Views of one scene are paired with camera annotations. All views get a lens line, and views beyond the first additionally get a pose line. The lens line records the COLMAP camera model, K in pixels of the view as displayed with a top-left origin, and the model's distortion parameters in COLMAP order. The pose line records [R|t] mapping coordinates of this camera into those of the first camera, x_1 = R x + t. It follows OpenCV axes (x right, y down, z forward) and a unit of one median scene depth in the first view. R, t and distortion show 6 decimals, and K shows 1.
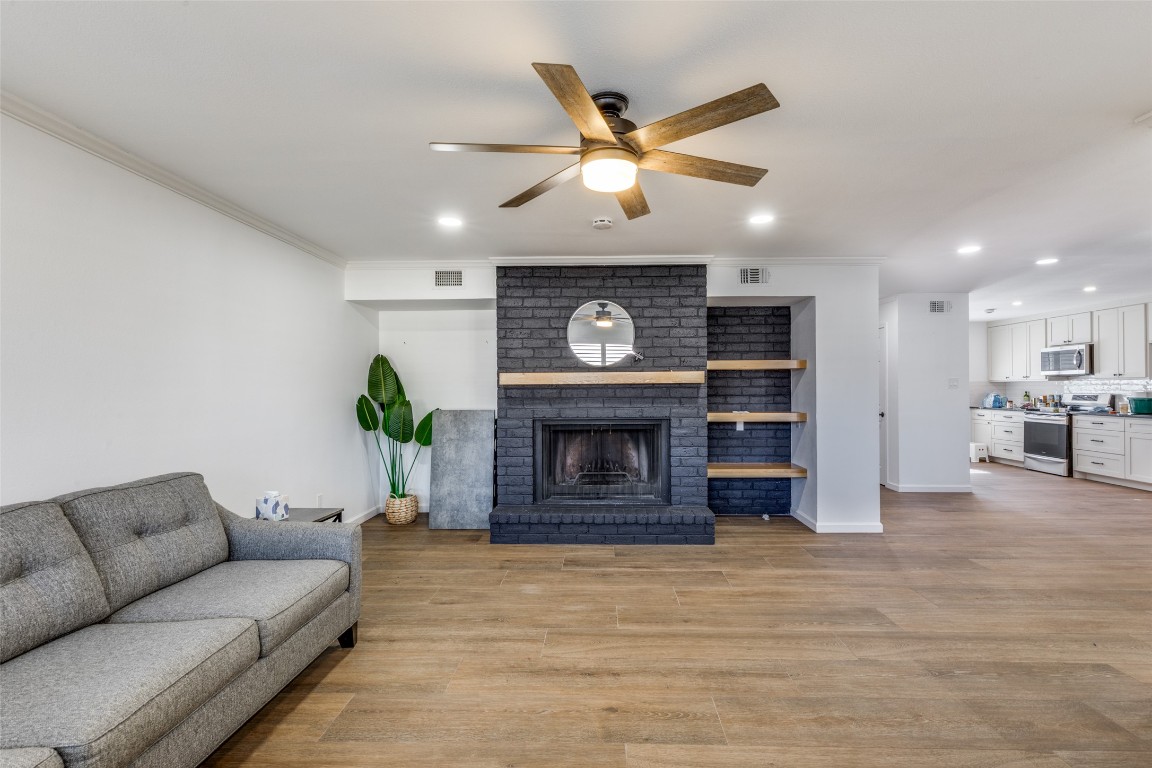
lens RADIAL K [[525.7, 0, 579.7], [0, 525.7, 394.3], [0, 0, 1]] dist [-0.004215, -0.000594]
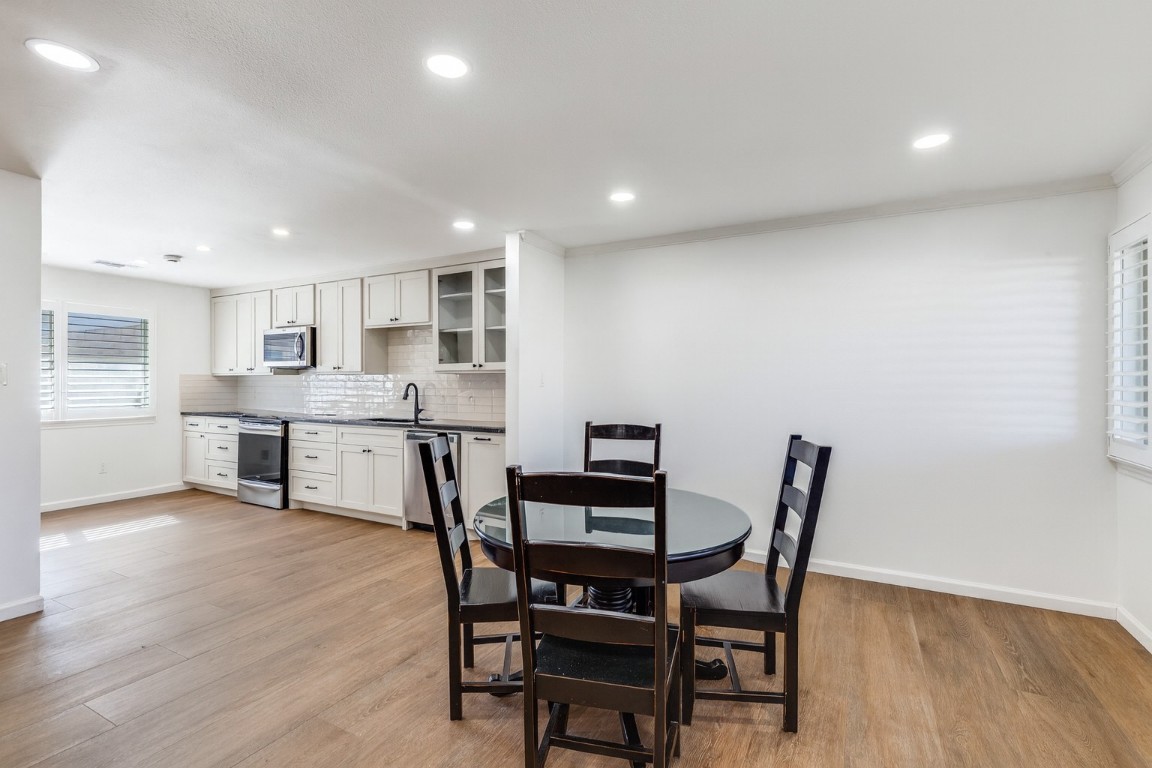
lens RADIAL K [[525.7, 0, 586.2], [0, 525.7, 389.0], [0, 0, 1]] dist [-0.004215, -0.000594]
pose [[0.439074, 0.004646, 0.898439, 0.465468], [0.001416, 0.999982, -0.005863, -0.001407], [-0.898450, 0.003847, 0.439059, 0.311695]]
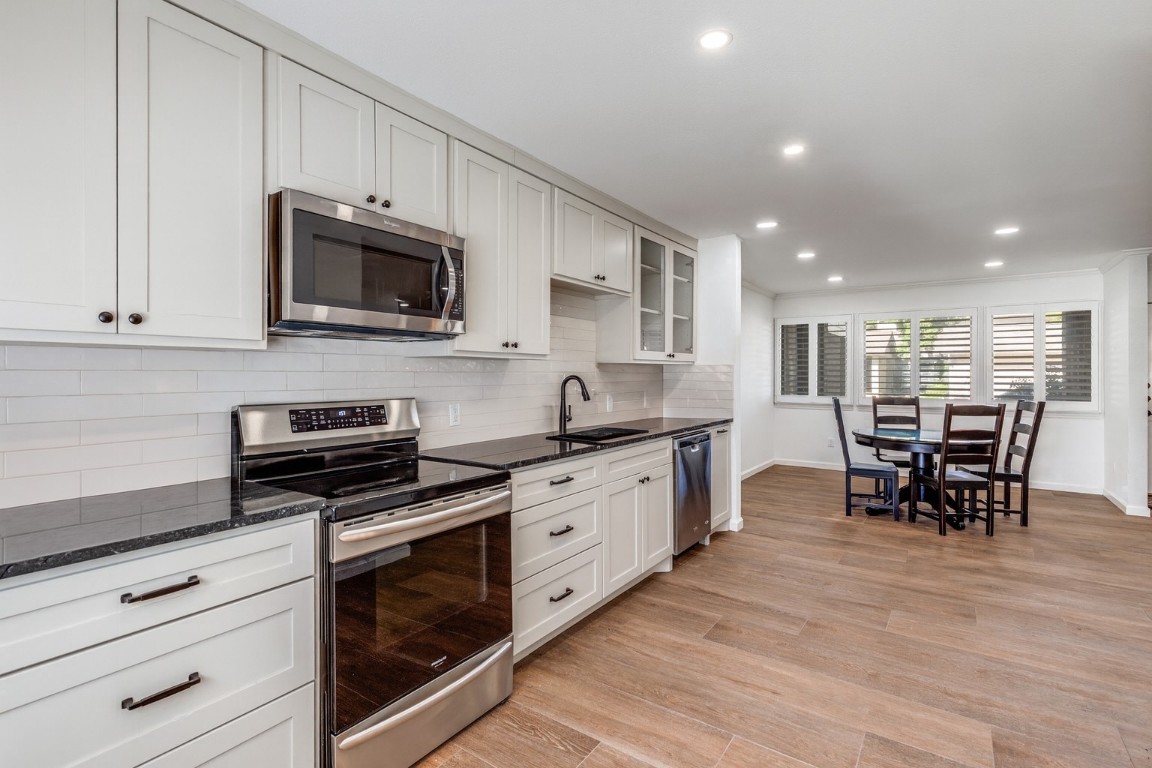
lens RADIAL K [[525.7, 0, 585.8], [0, 525.7, 377.9], [0, 0, 1]] dist [-0.004215, -0.000594]
pose [[-0.841482, -0.001452, 0.540283, 0.737788], [0.005581, 0.999920, 0.011380, -0.016872], [-0.540257, 0.012591, -0.841406, 1.210672]]
